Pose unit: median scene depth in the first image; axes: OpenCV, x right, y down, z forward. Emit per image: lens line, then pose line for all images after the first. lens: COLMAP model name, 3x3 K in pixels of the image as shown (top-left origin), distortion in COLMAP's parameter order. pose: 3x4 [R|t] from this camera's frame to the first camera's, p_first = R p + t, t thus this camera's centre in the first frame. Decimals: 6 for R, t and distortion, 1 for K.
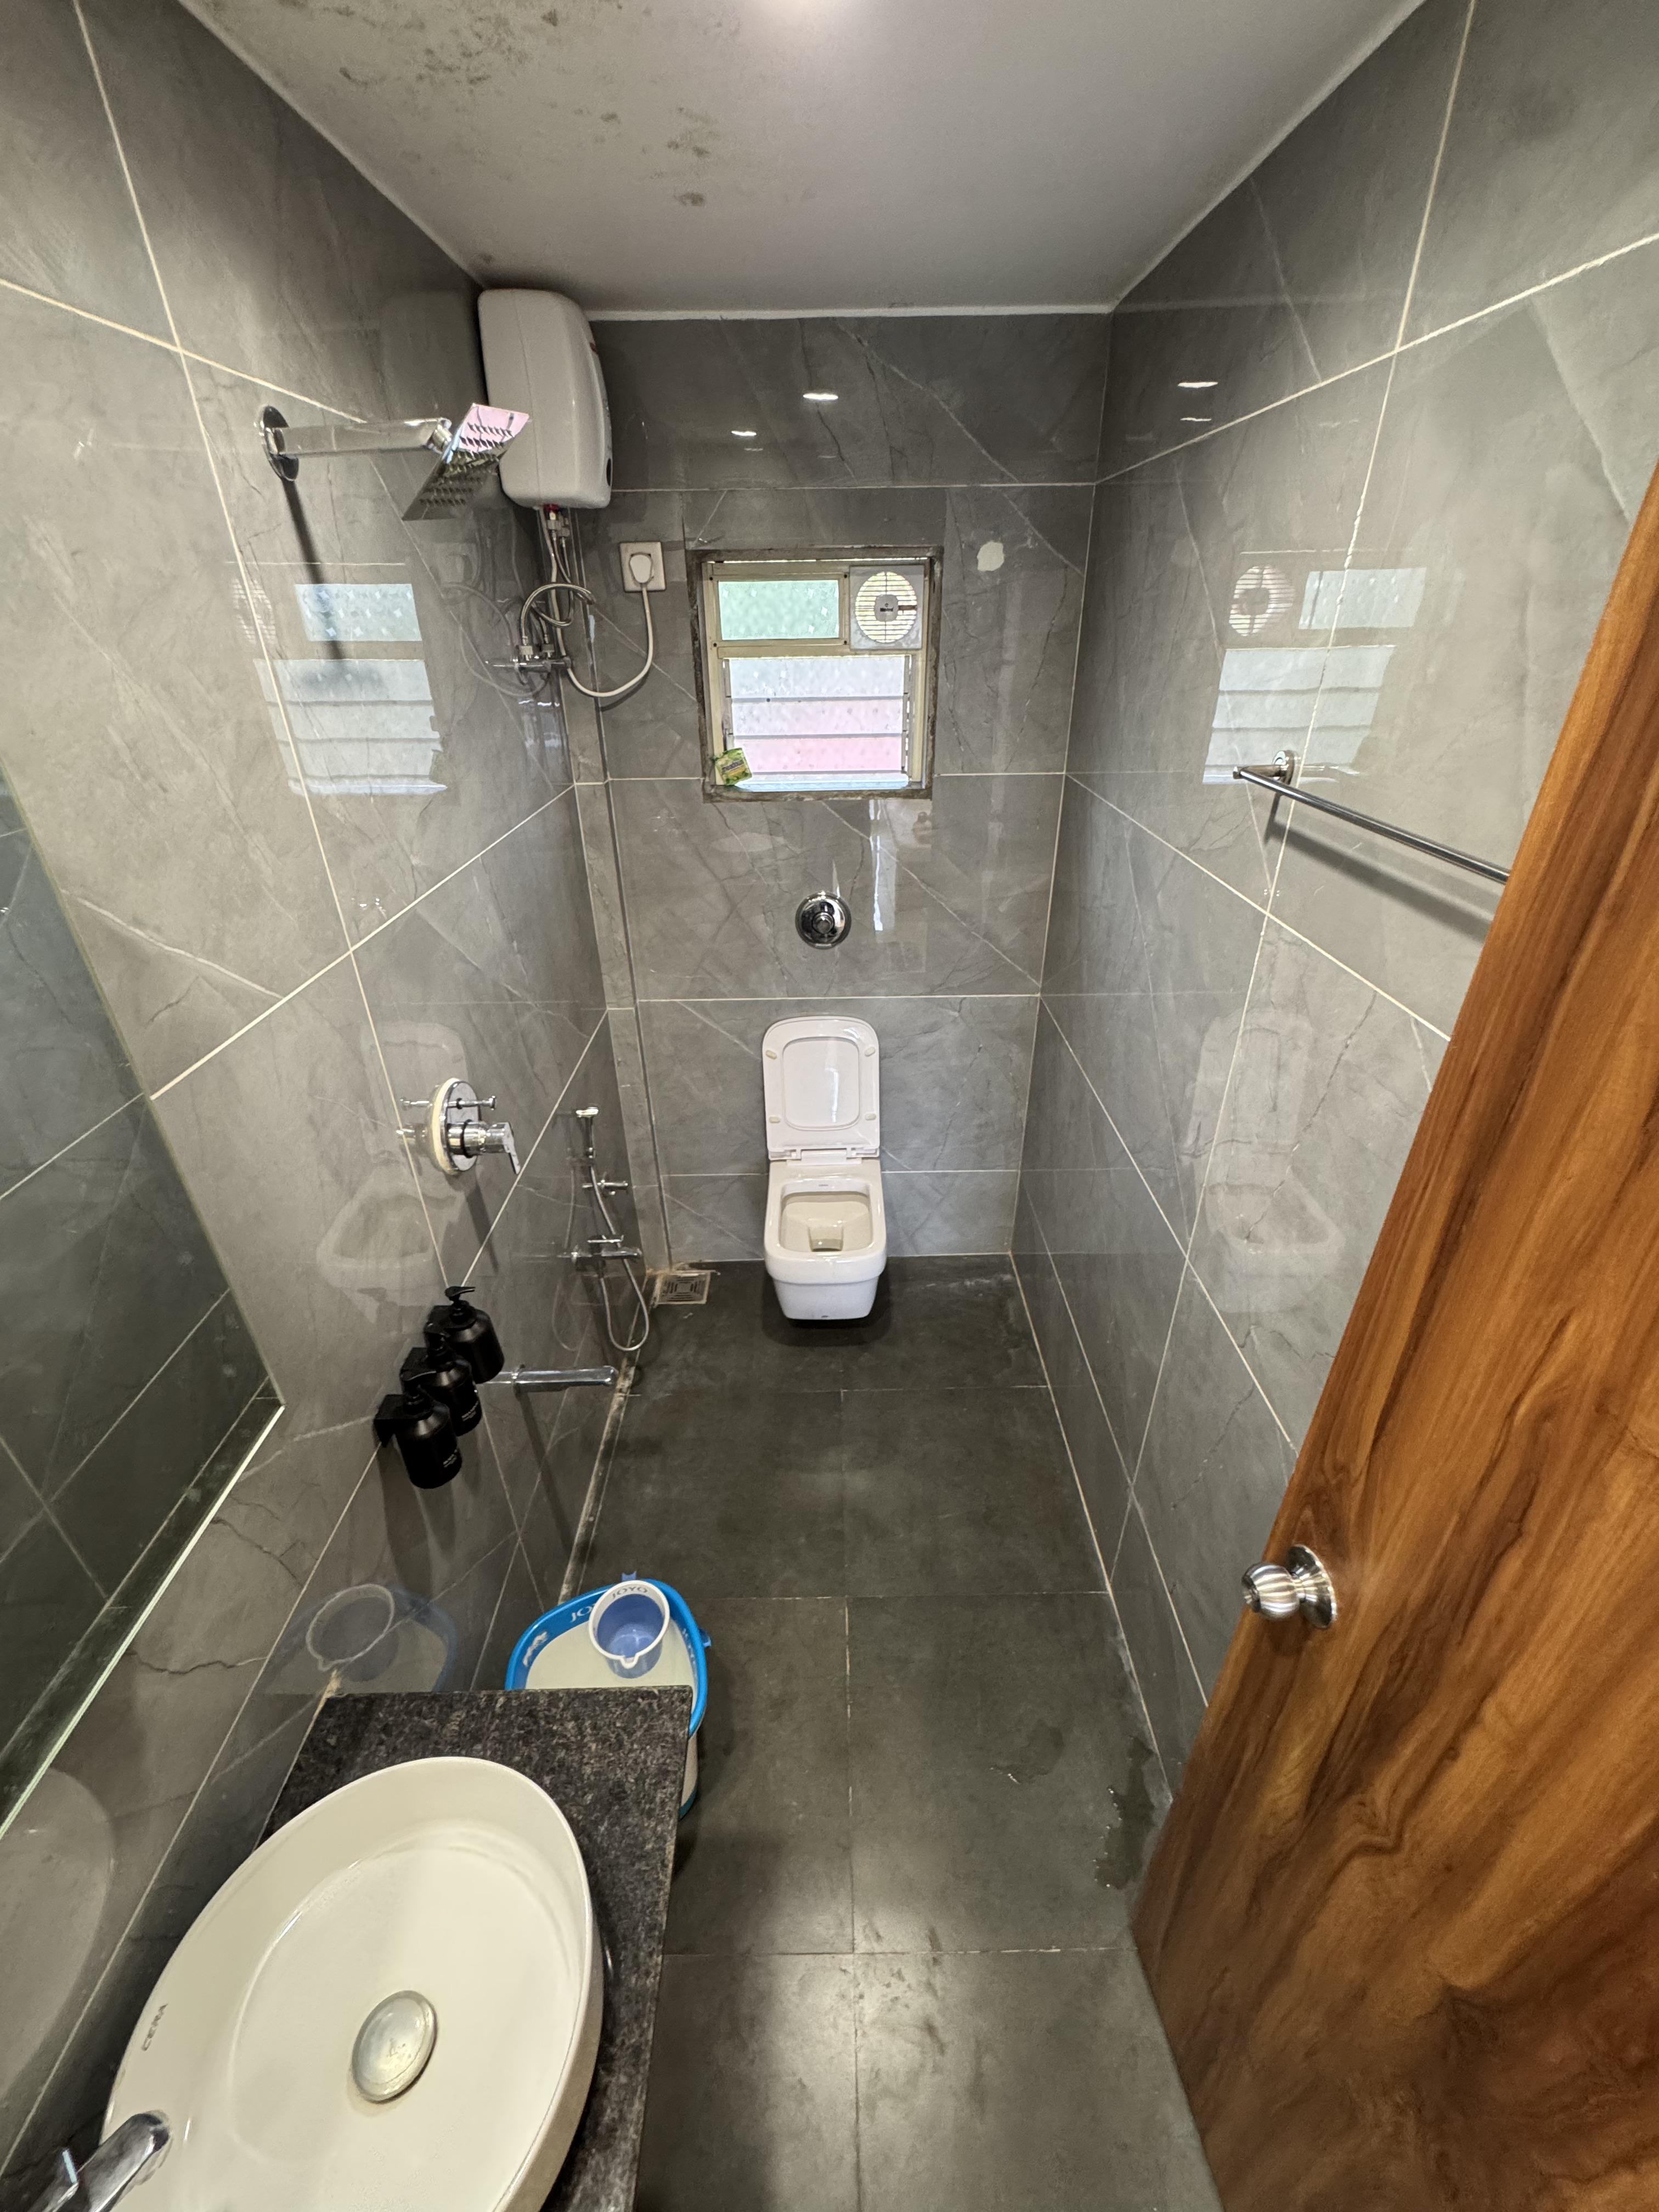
lens RADIAL K [[890.0, 0, 829.5], [0, 890.0, 1106.0], [0, 0, 1]] dist [-0.005022, 0.000422]
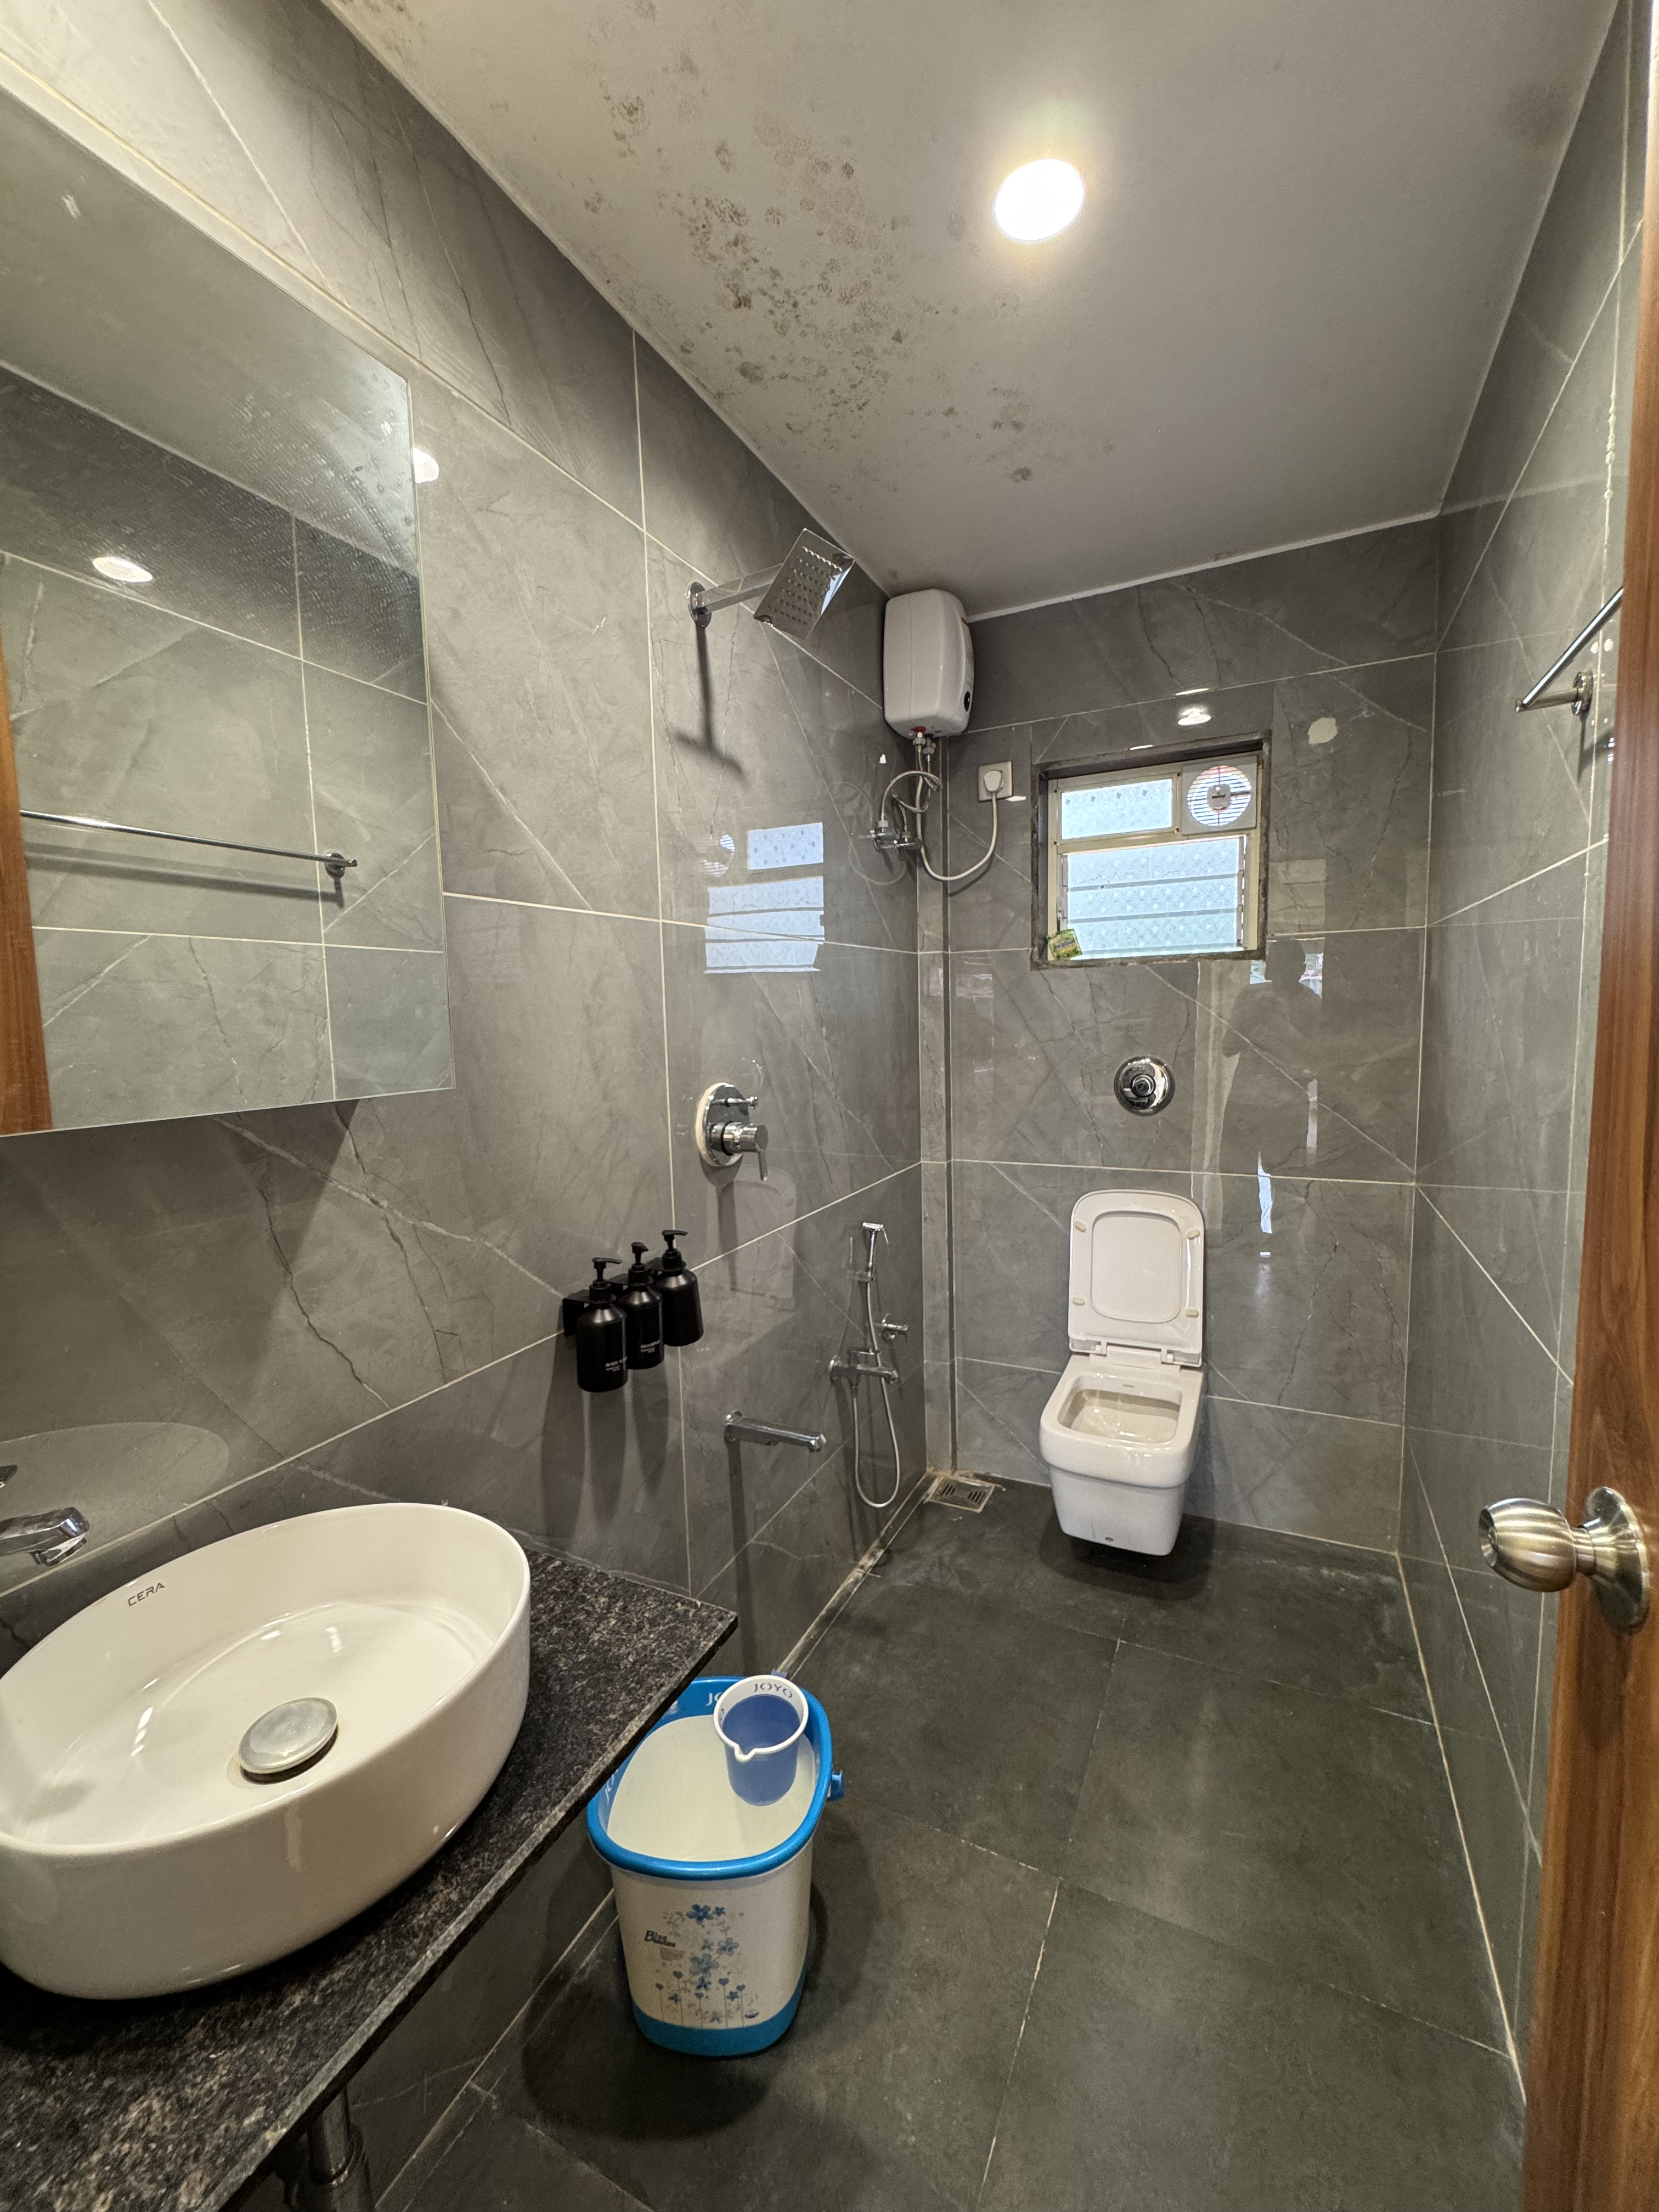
lens RADIAL K [[890.0, 0, 829.5], [0, 890.0, 1106.0], [0, 0, 1]] dist [-0.005022, 0.000422]
pose [[0.892944, 0.036412, -0.448692, 0.131817], [-0.208963, 0.916359, -0.341496, 0.231073], [0.398729, 0.398697, 0.825867, 0.076096]]
